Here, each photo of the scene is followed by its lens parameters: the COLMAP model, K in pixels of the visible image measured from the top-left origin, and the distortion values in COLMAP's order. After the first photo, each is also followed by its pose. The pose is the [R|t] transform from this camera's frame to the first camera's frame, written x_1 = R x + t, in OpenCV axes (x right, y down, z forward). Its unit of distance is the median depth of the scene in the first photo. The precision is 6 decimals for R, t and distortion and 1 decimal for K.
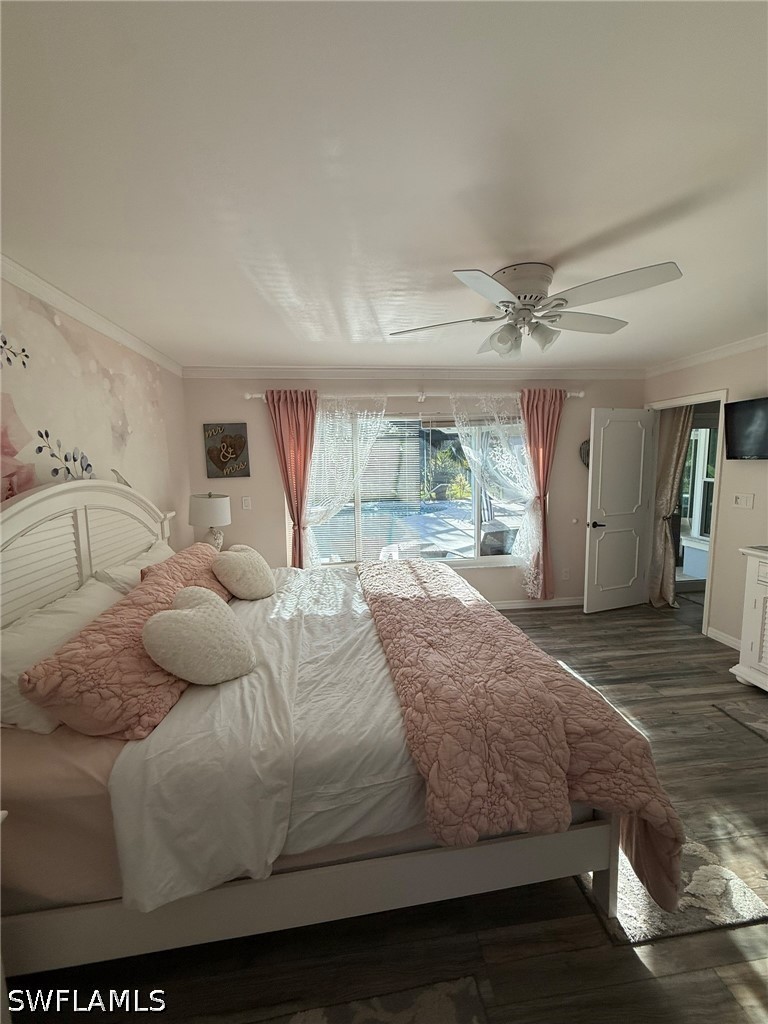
lens RADIAL K [[405.4, 0, 383.4], [0, 405.4, 509.6], [0, 0, 1]] dist [0.001201, -0.000362]
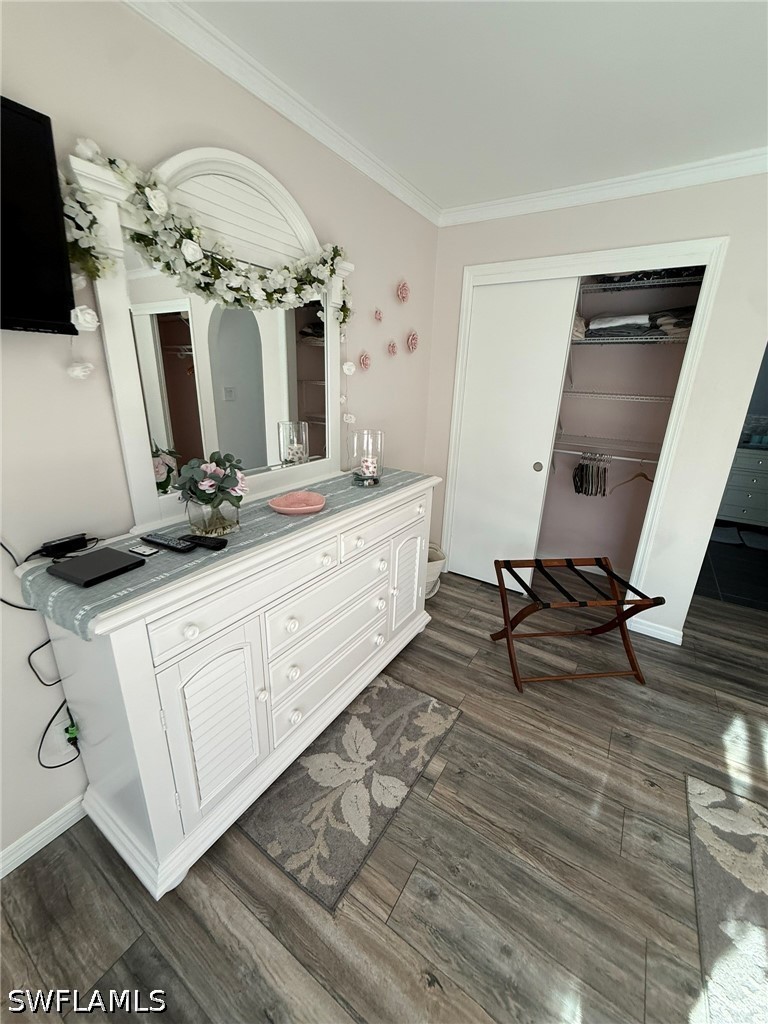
lens RADIAL K [[405.4, 0, 378.0], [0, 405.4, 514.7], [0, 0, 1]] dist [0.001201, -0.000362]
pose [[-0.766643, -0.242333, 0.594586, 0.710505], [0.056746, 0.896845, 0.438690, -0.139259], [-0.639561, 0.370060, -0.673809, 1.298181]]
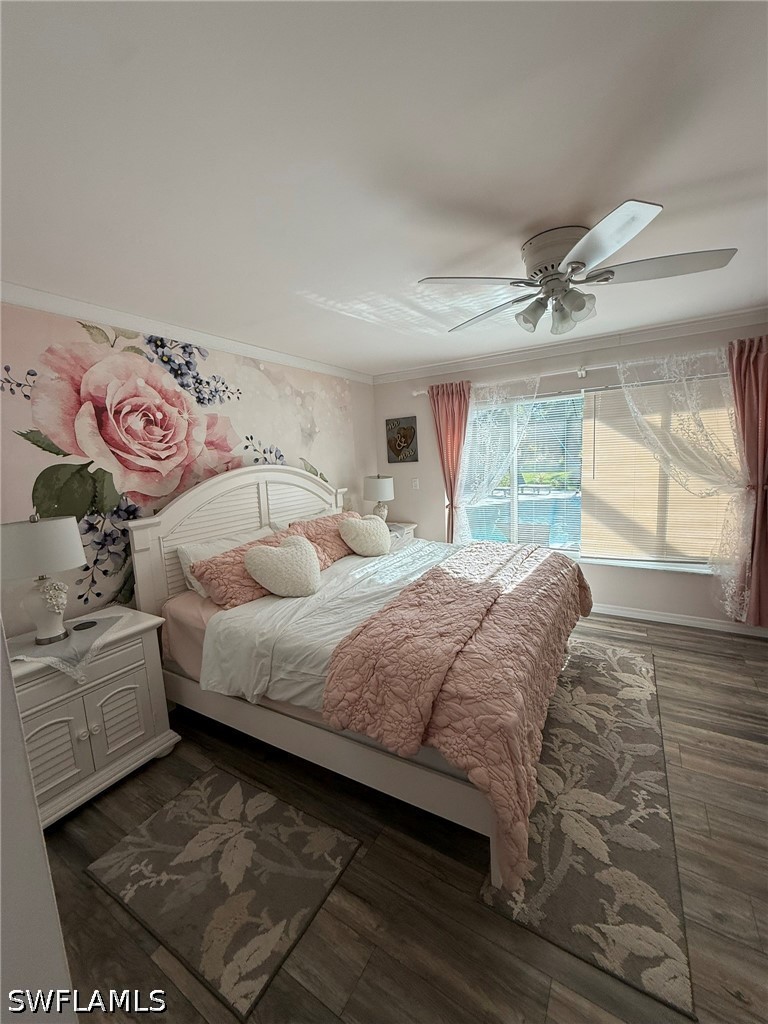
lens RADIAL K [[405.4, 0, 384.5], [0, 405.4, 508.3], [0, 0, 1]] dist [0.001201, -0.000362]
pose [[0.784884, 0.061964, -0.616537, 0.576777], [-0.039966, 0.997978, 0.049421, 0.000638], [0.618353, -0.014149, 0.785773, 0.015685]]
